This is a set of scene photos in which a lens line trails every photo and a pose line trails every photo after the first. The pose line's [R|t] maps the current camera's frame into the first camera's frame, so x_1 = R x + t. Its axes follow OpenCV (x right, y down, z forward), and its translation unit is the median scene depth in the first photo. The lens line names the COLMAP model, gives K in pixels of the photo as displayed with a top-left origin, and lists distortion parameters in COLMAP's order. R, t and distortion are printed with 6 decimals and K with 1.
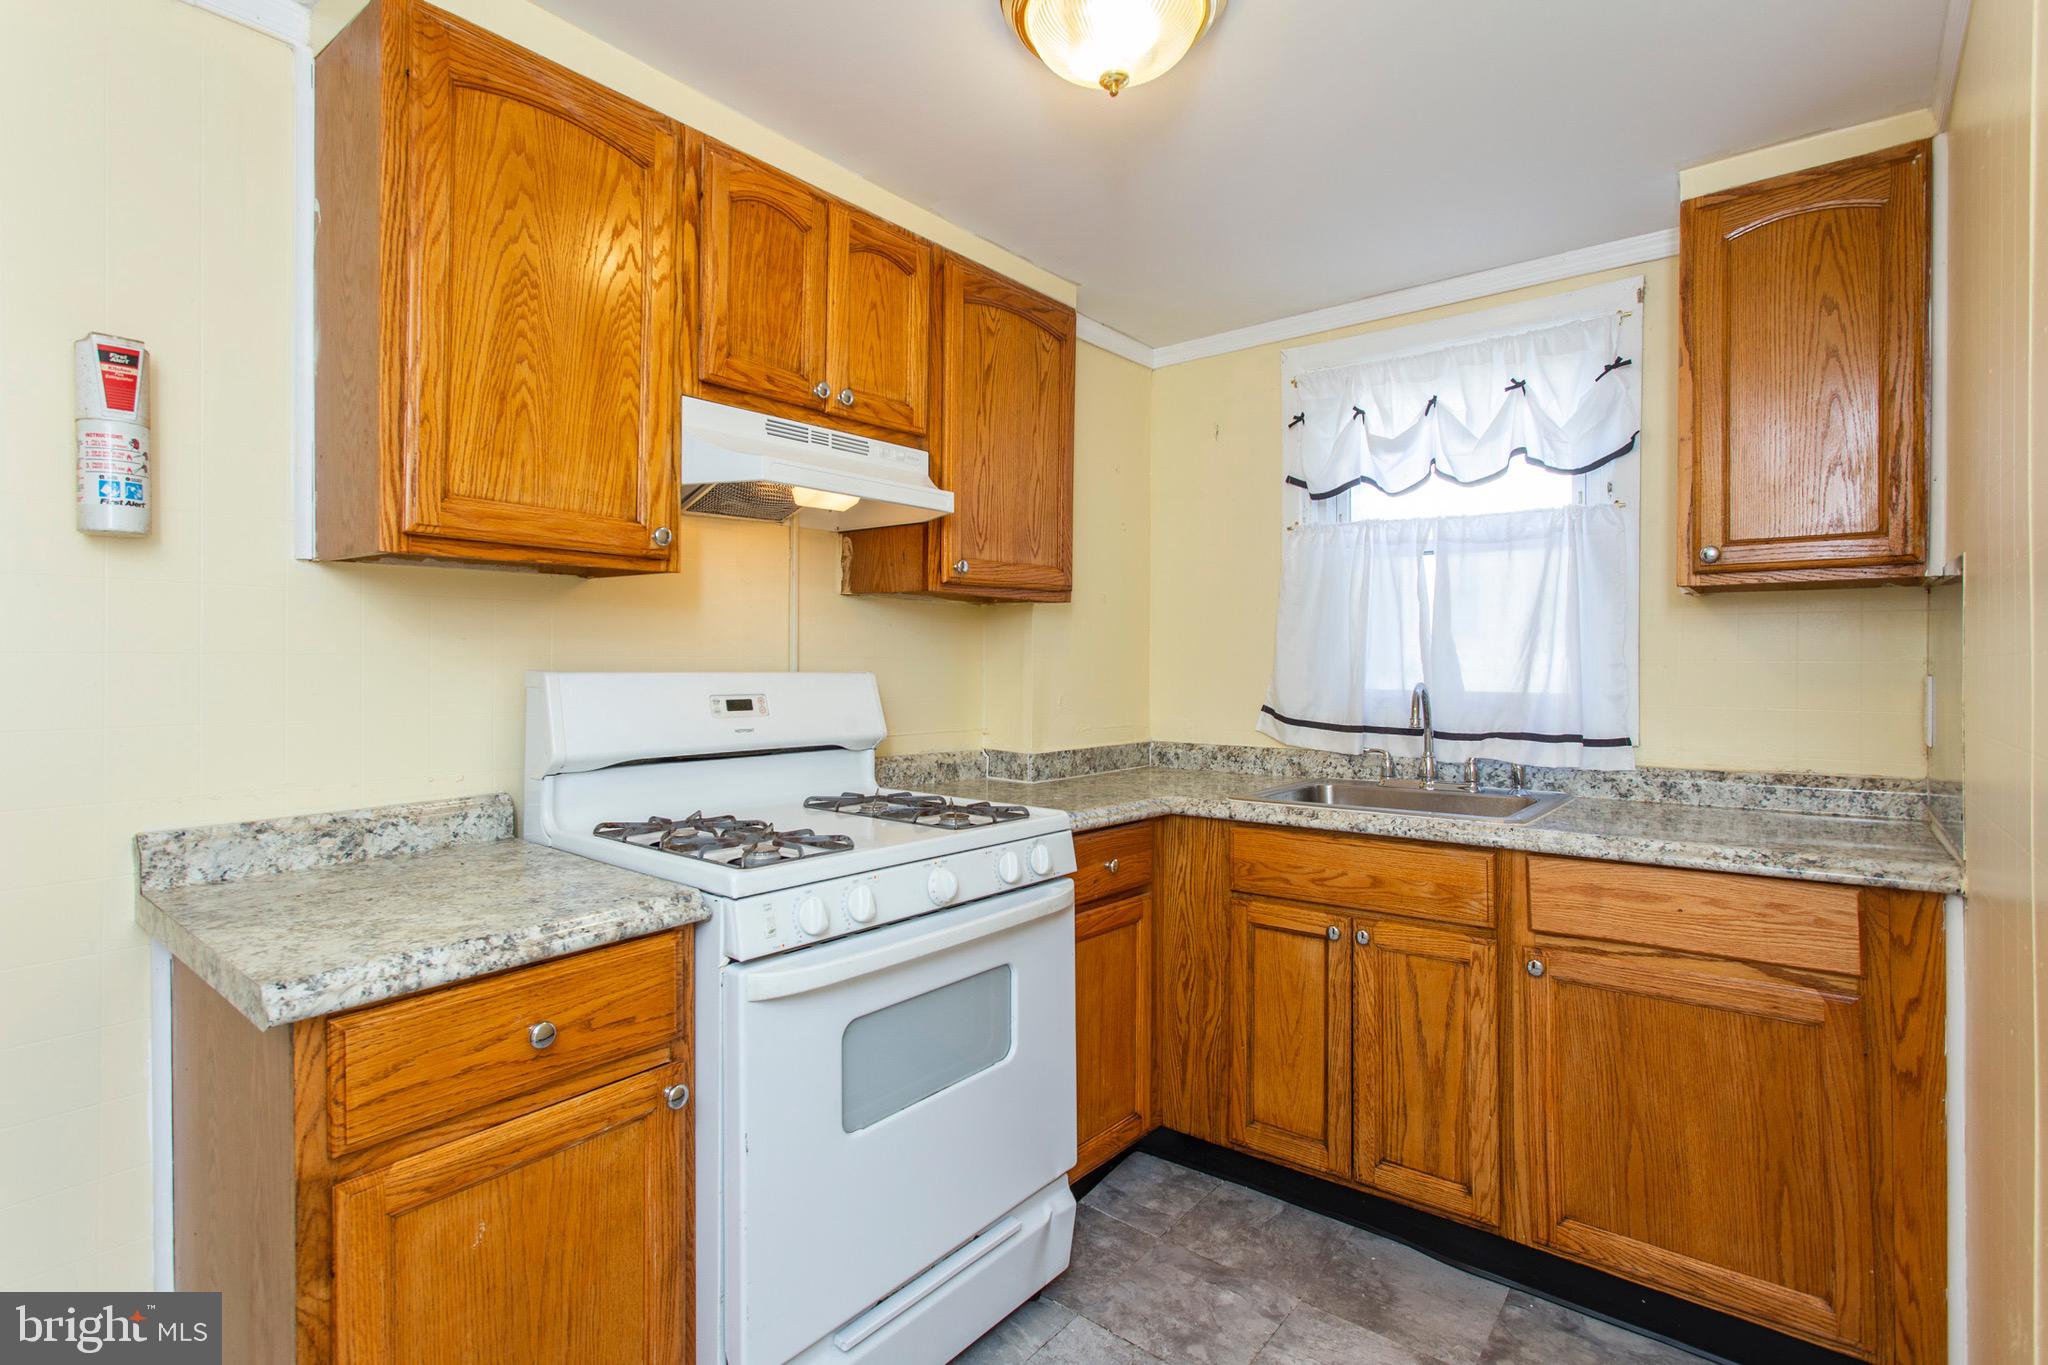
lens RADIAL K [[982.0, 0, 994.5], [0, 982.0, 660.6], [0, 0, 1]] dist [0.002762, 0.003449]
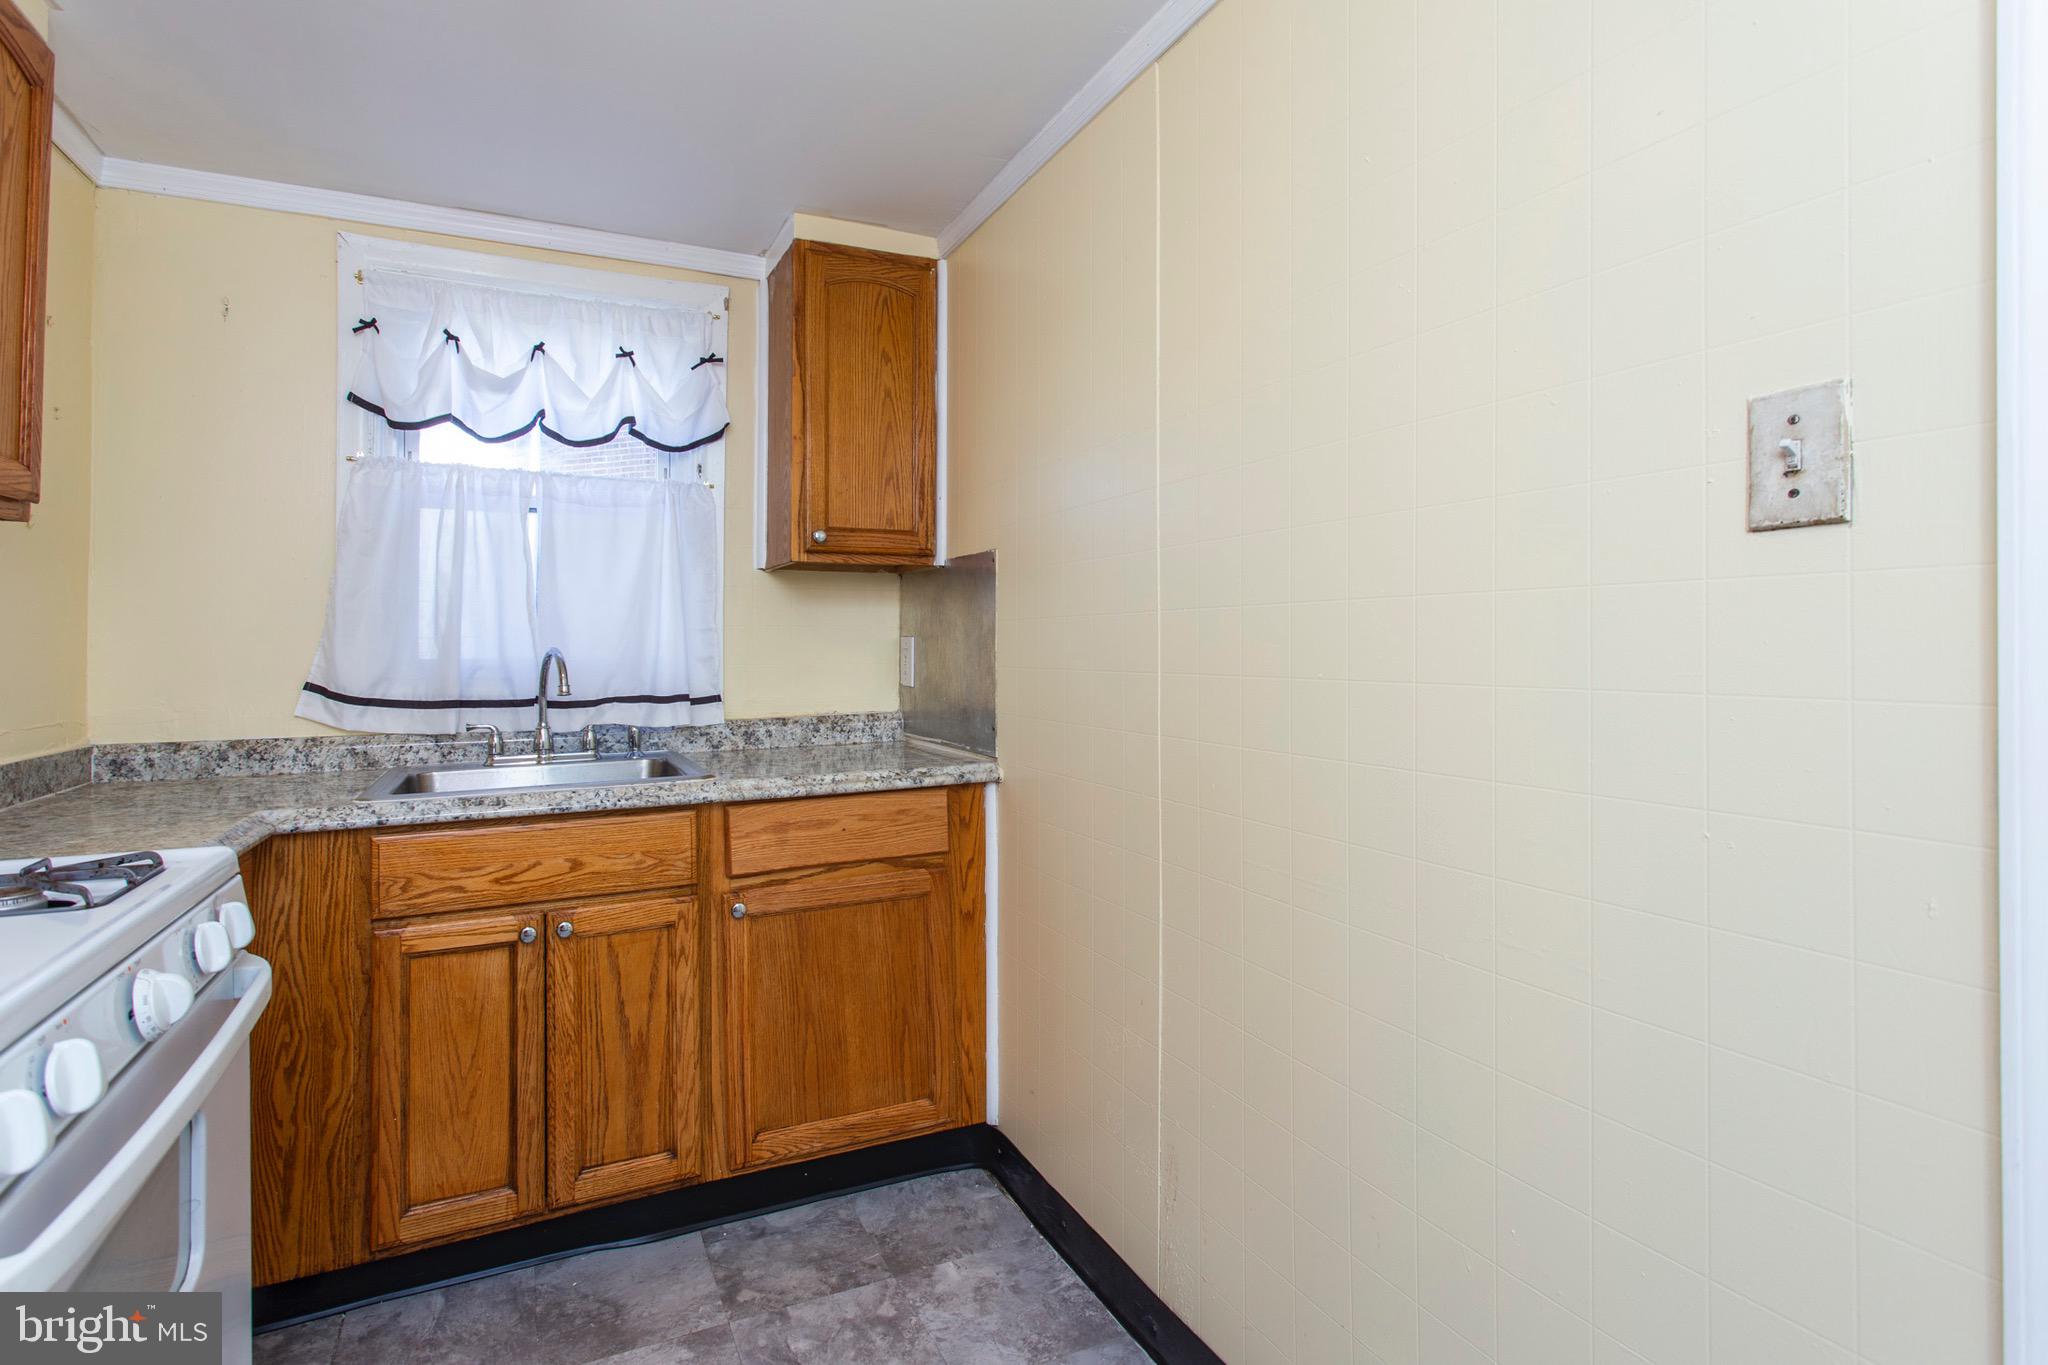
lens RADIAL K [[982.0, 0, 1007.3], [0, 982.0, 633.2], [0, 0, 1]] dist [0.002762, 0.003449]
pose [[0.453144, 0.004011, 0.891428, -0.234328], [0.001812, 0.999984, -0.005421, 0.017259], [-0.891436, 0.004072, 0.453129, 0.229212]]
